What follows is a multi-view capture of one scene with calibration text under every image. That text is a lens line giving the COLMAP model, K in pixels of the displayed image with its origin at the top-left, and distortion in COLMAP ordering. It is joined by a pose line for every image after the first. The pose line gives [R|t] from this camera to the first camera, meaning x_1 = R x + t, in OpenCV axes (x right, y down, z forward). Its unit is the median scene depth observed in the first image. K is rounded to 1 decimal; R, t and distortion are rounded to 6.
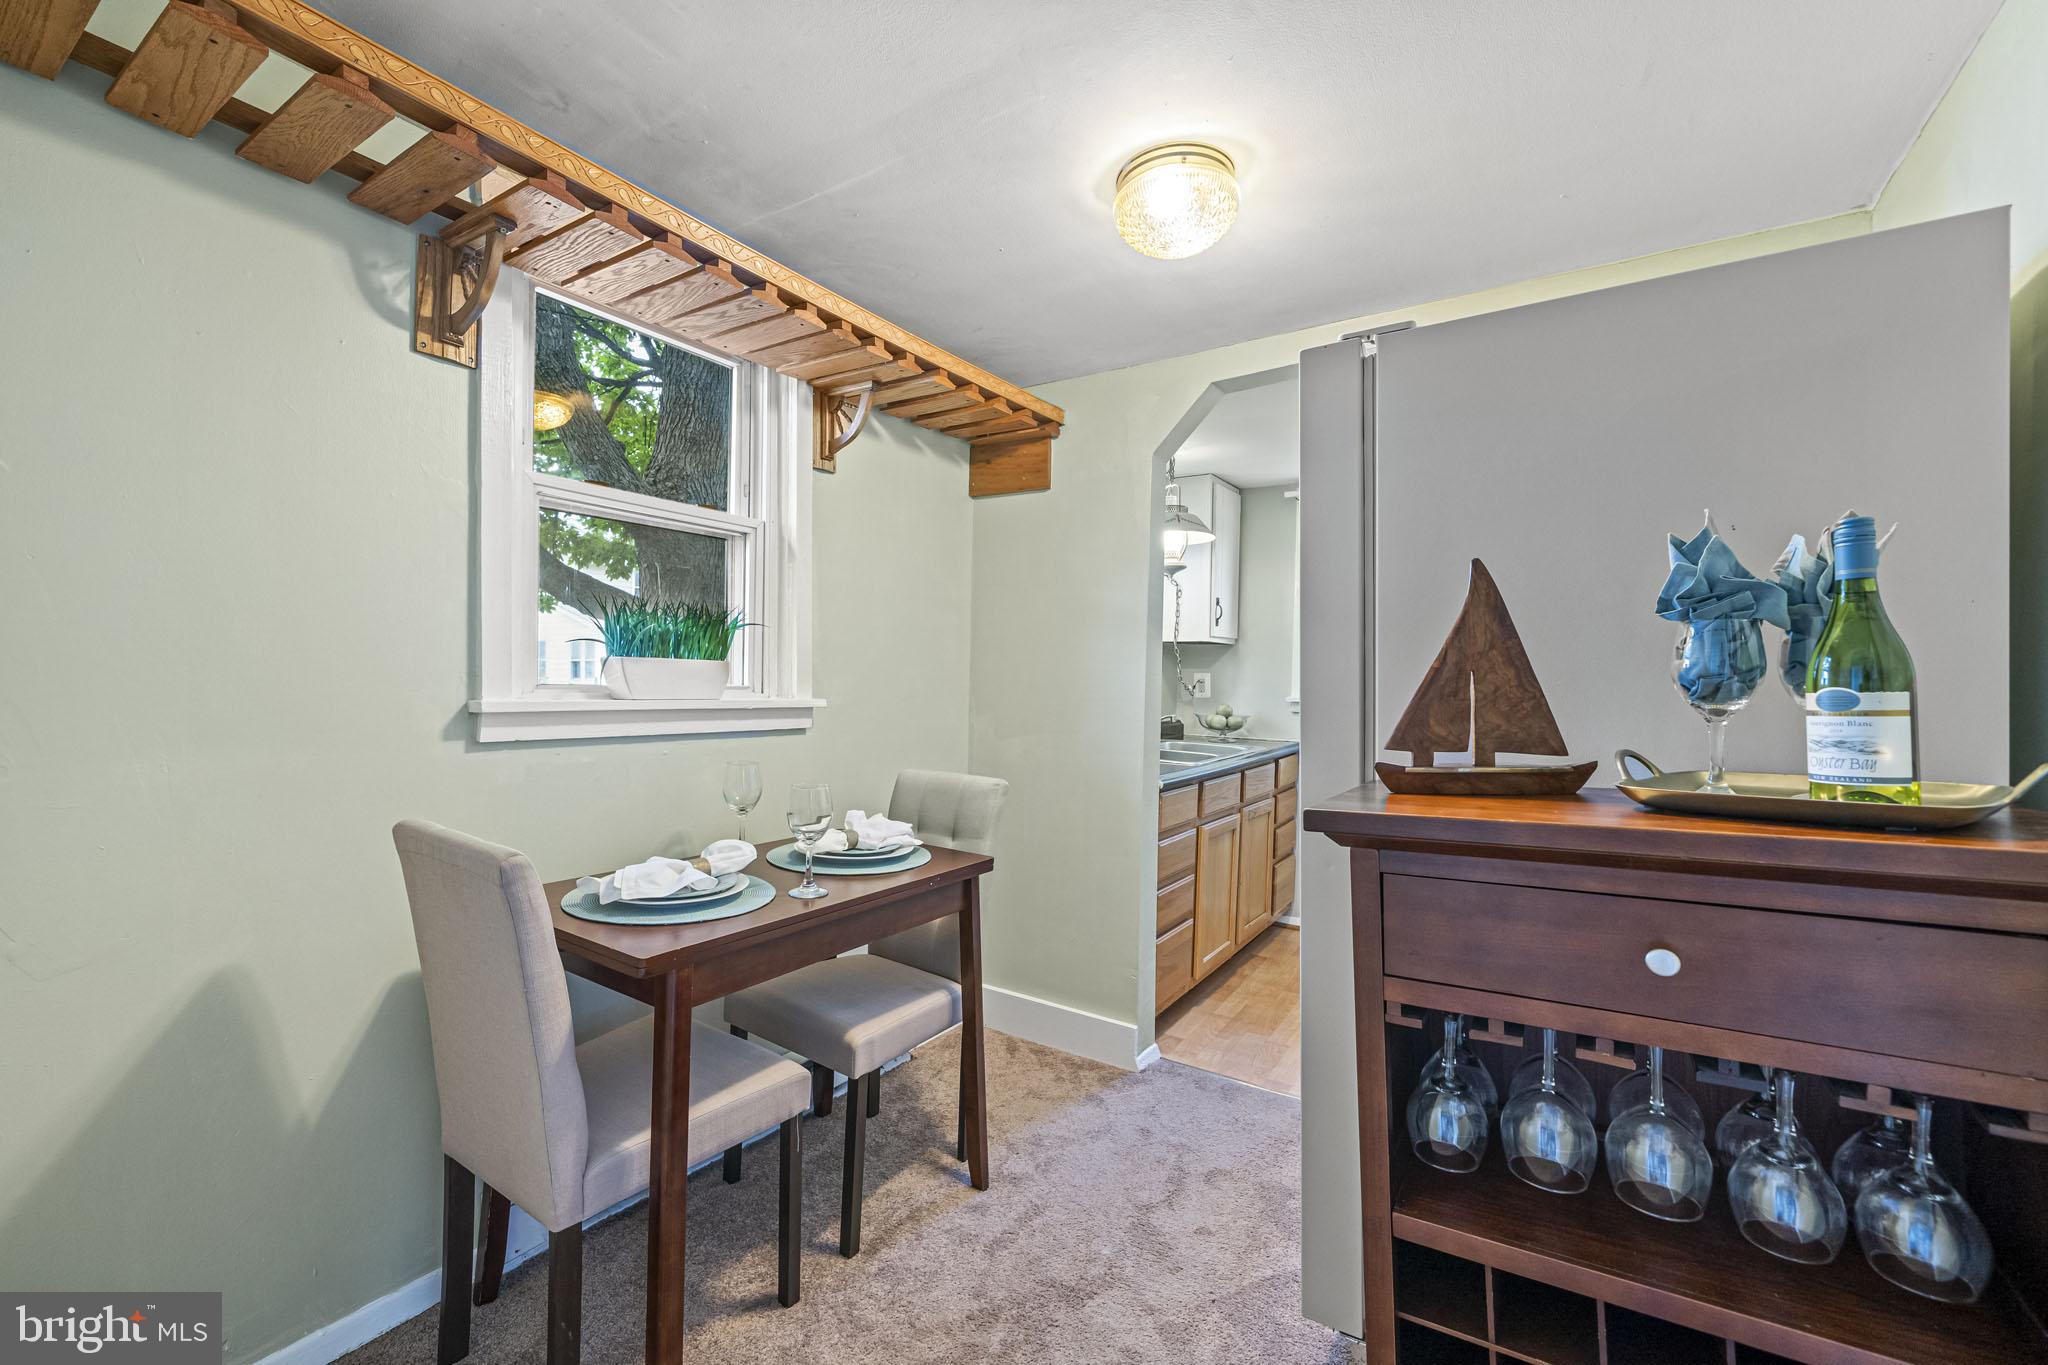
lens RADIAL K [[845.3, 0, 1003.0], [0, 845.3, 701.1], [0, 0, 1]] dist [-0.000647, 0.000117]
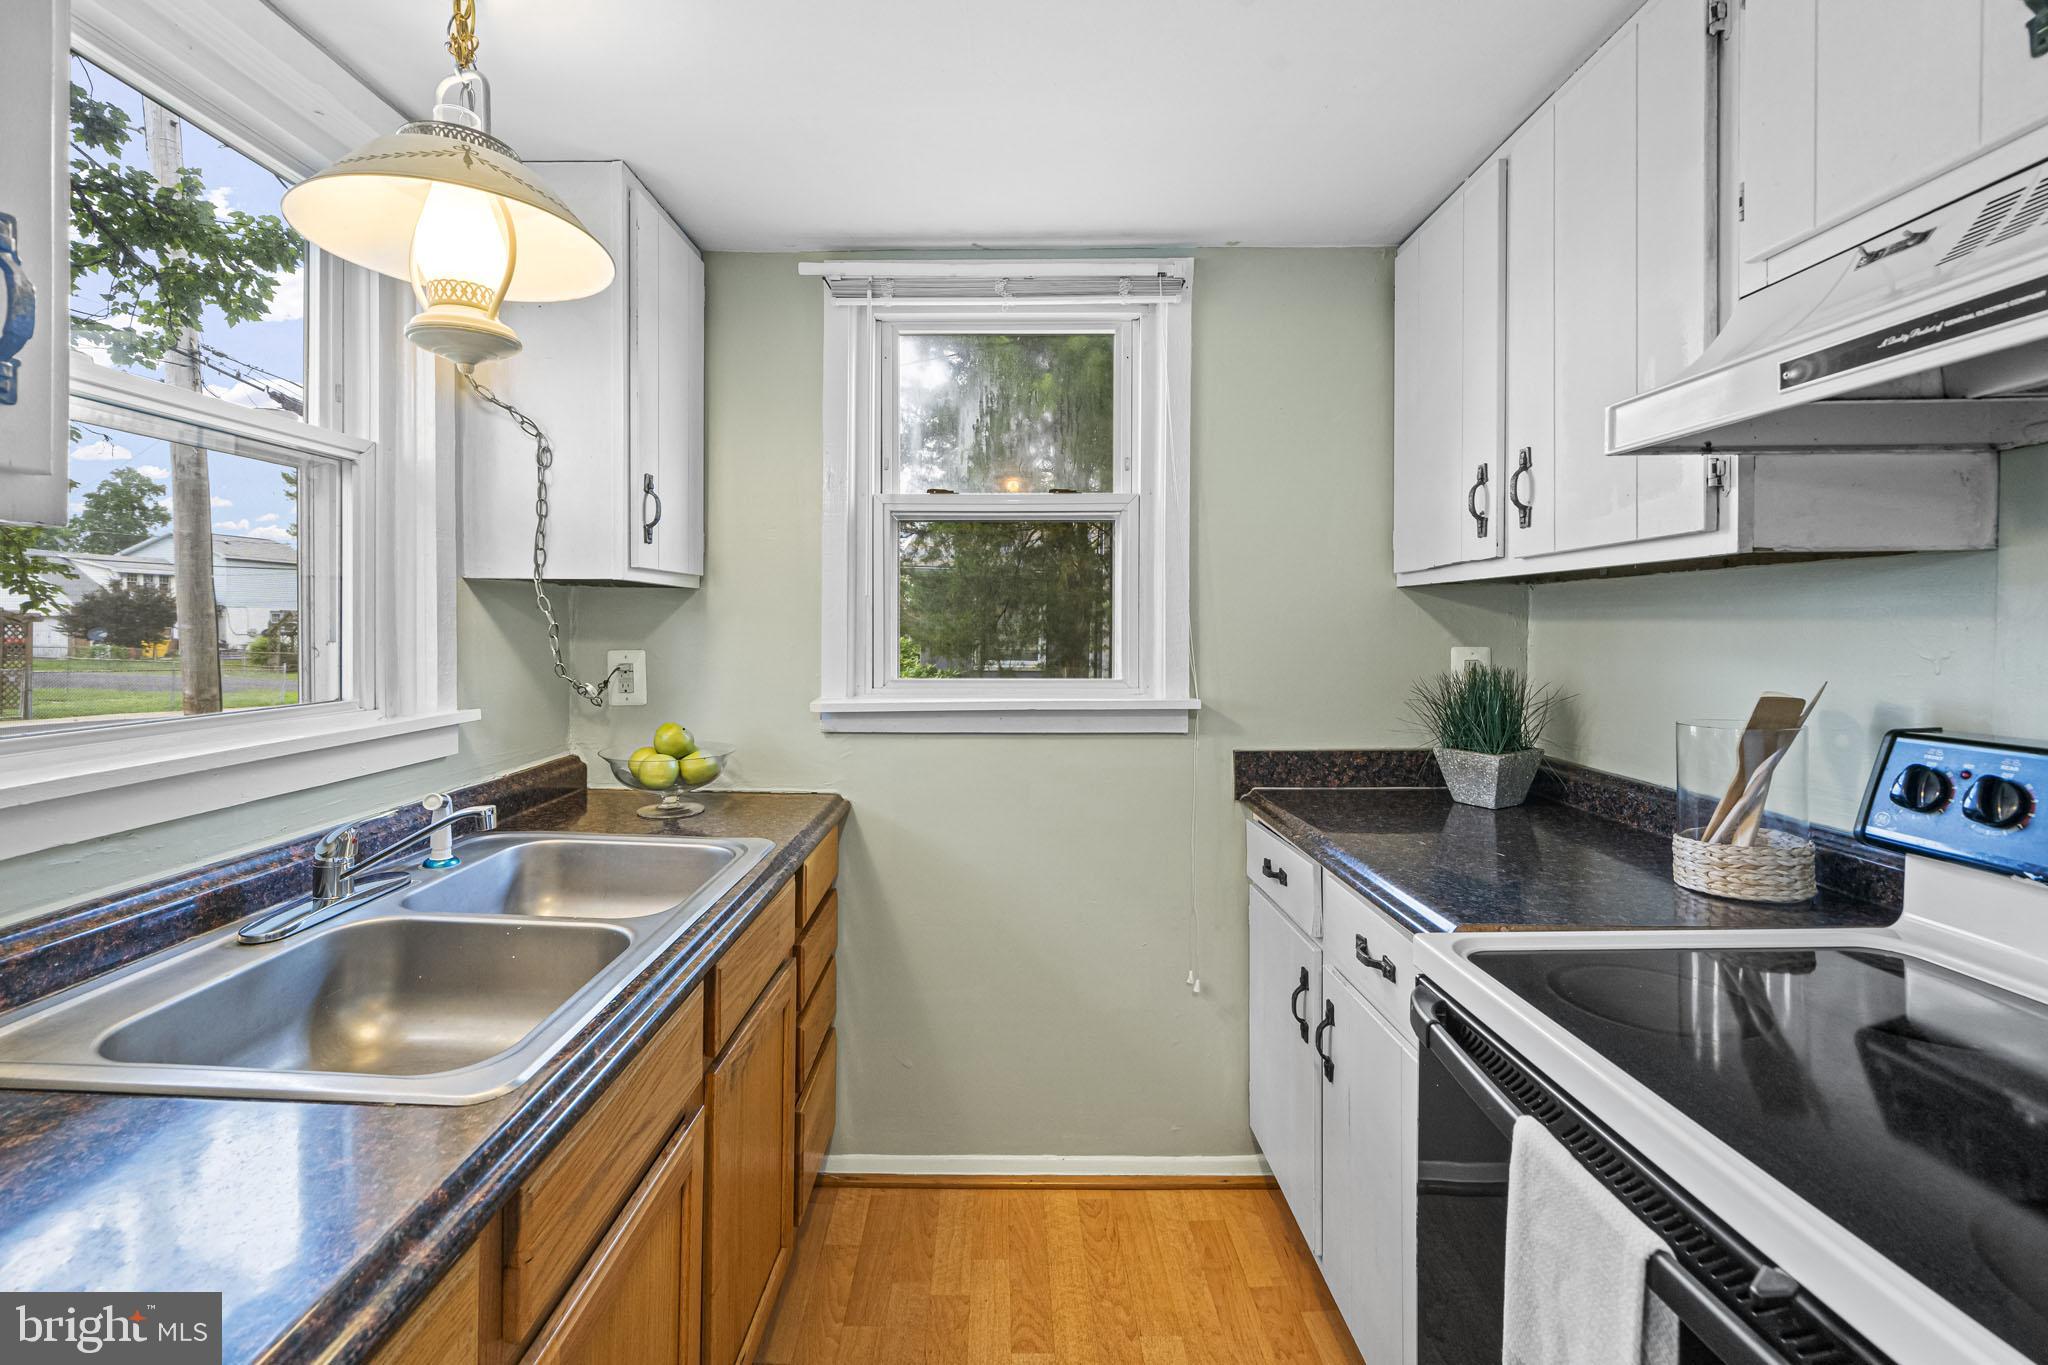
lens RADIAL K [[845.3, 0, 998.0], [0, 845.3, 637.1], [0, 0, 1]] dist [-0.000647, 0.000117]
pose [[0.843160, -0.017578, 0.537376, 0.315908], [0.024162, 0.999694, -0.005210, -0.066464], [-0.537120, 0.017378, 0.843327, 1.012713]]
